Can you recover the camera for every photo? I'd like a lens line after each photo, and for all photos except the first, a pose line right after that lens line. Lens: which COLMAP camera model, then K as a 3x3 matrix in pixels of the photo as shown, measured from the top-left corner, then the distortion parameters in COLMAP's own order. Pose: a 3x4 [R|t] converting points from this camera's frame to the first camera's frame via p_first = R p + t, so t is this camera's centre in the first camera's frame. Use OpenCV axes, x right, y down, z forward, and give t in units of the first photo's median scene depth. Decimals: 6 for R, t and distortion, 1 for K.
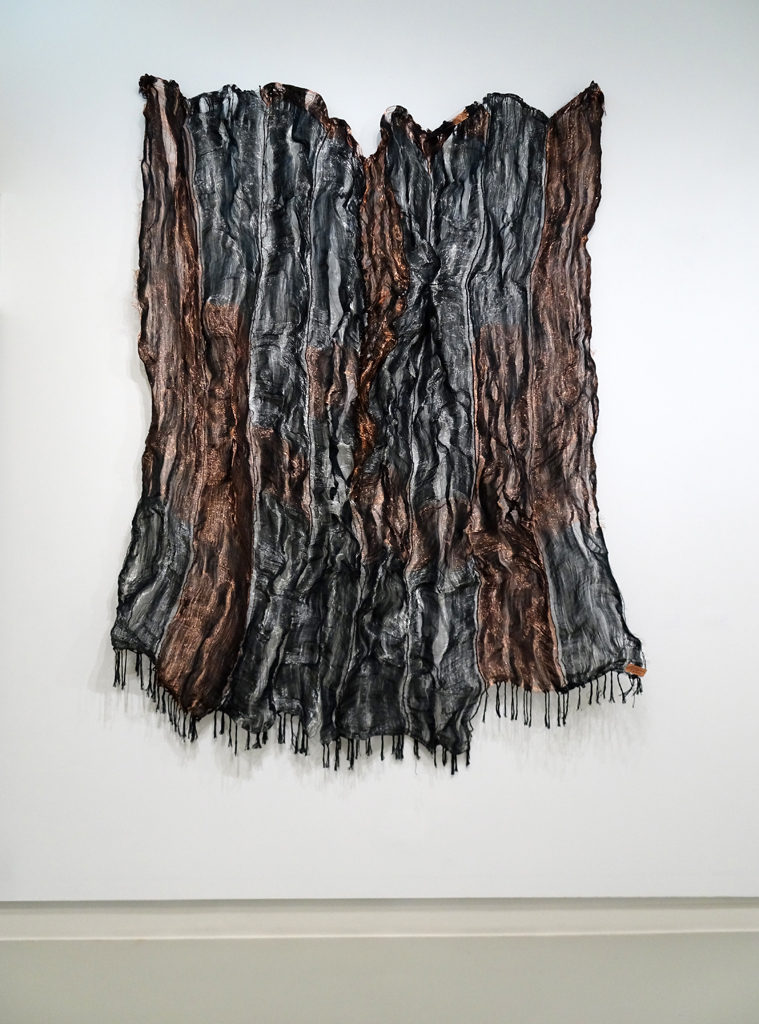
lens RADIAL K [[719.5, 0, 378.1], [0, 719.5, 512.3], [0, 0, 1]] dist [0.001306, -0.004529]
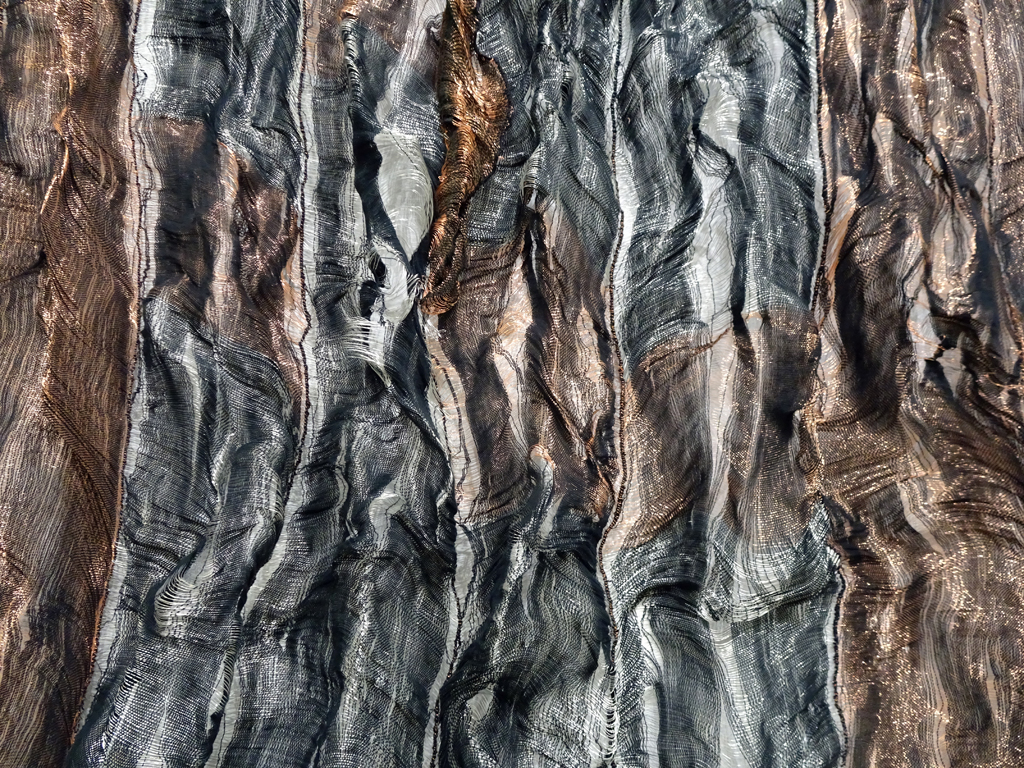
lens RADIAL K [[719.5, 0, 516.1], [0, 719.5, 384.3], [0, 0, 1]] dist [0.001306, -0.004529]
pose [[0.998894, -0.008656, -0.046214, 0.015852], [0.005194, 0.997207, -0.074508, 0.034000], [0.046730, 0.074185, 0.996149, 0.688464]]
